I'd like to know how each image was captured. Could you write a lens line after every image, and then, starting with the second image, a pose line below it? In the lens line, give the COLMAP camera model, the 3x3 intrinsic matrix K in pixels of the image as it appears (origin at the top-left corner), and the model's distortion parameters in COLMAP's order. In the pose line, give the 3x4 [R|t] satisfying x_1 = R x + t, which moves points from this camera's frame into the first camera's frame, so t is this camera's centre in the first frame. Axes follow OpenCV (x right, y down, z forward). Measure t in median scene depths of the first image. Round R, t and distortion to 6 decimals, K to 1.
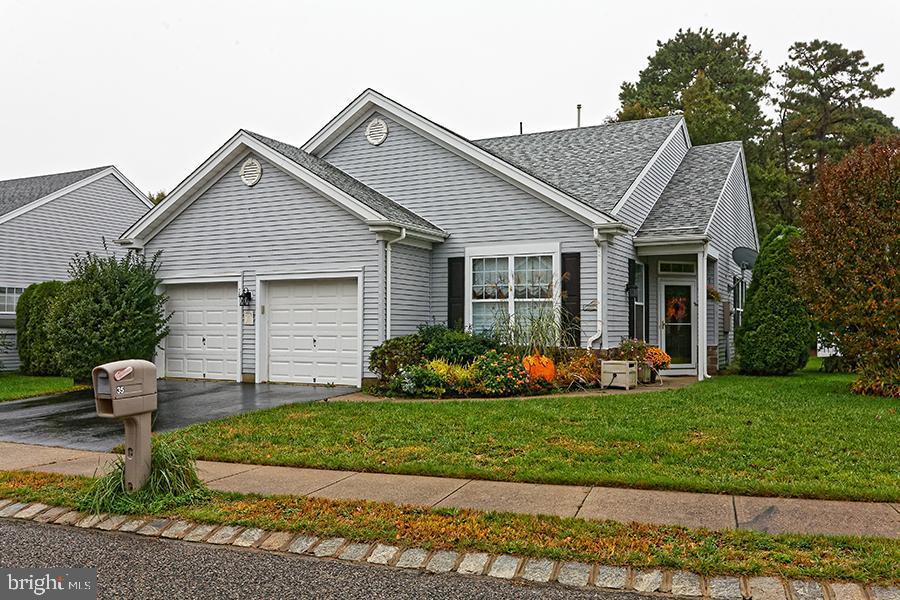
lens RADIAL K [[742.9, 0, 450.0], [0, 742.9, 300.0], [0, 0, 1]] dist [-0.003355, 0.001150]
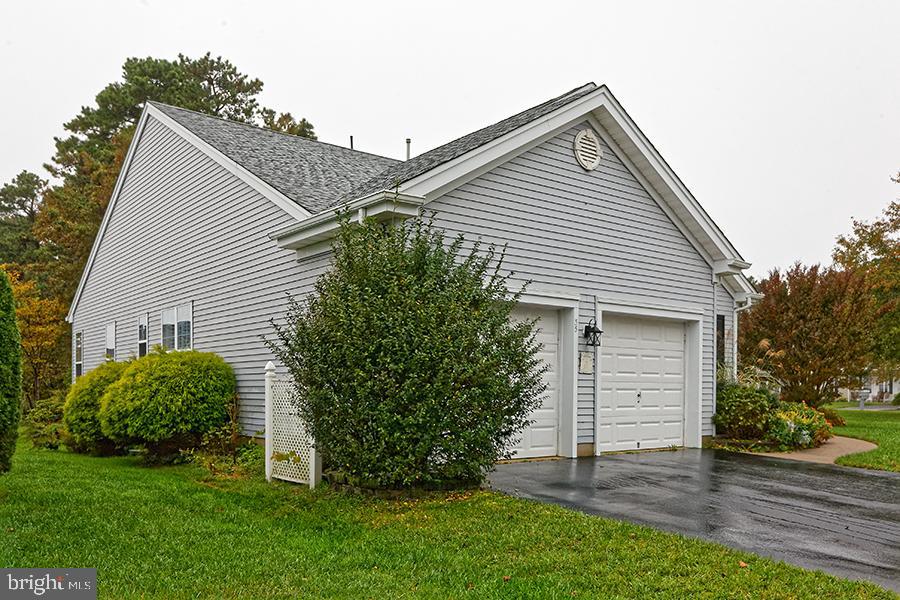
lens RADIAL K [[764.1, 0, 450.0], [0, 764.1, 300.0], [0, 0, 1]] dist [-0.005647, -0.003313]
pose [[0.419028, 0.105225, 0.901856, -0.990555], [-0.044087, 0.994448, -0.095545, 0.040284], [-0.906903, 0.000276, 0.421340, 0.823218]]
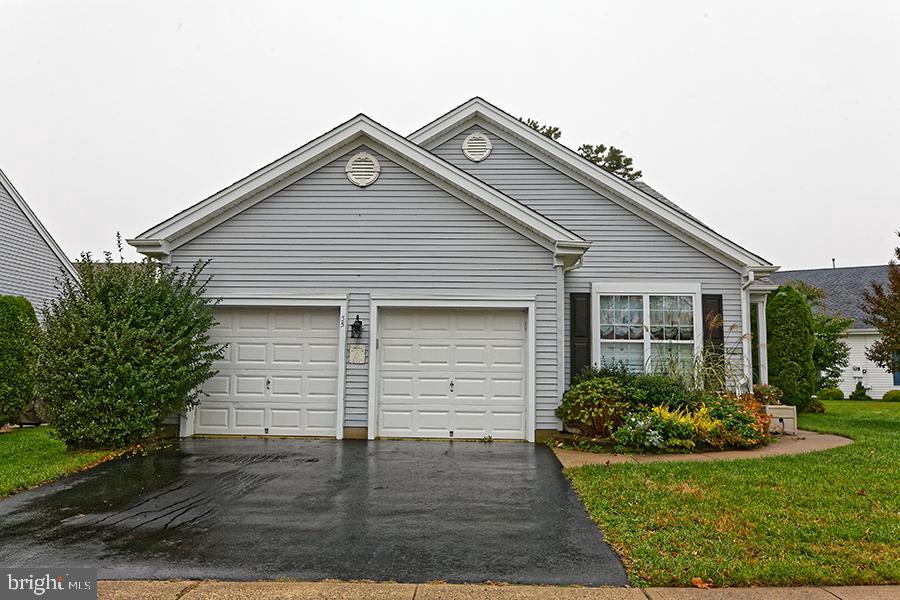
lens RADIAL K [[643.7, 0, 450.0], [0, 643.7, 300.0], [0, 0, 1]] dist [-0.013899, -0.001018]
pose [[0.906680, 0.057808, 0.417838, -0.469366], [-0.026080, 0.996352, -0.081253, 0.020034], [-0.421011, 0.062774, 0.904881, 0.354520]]
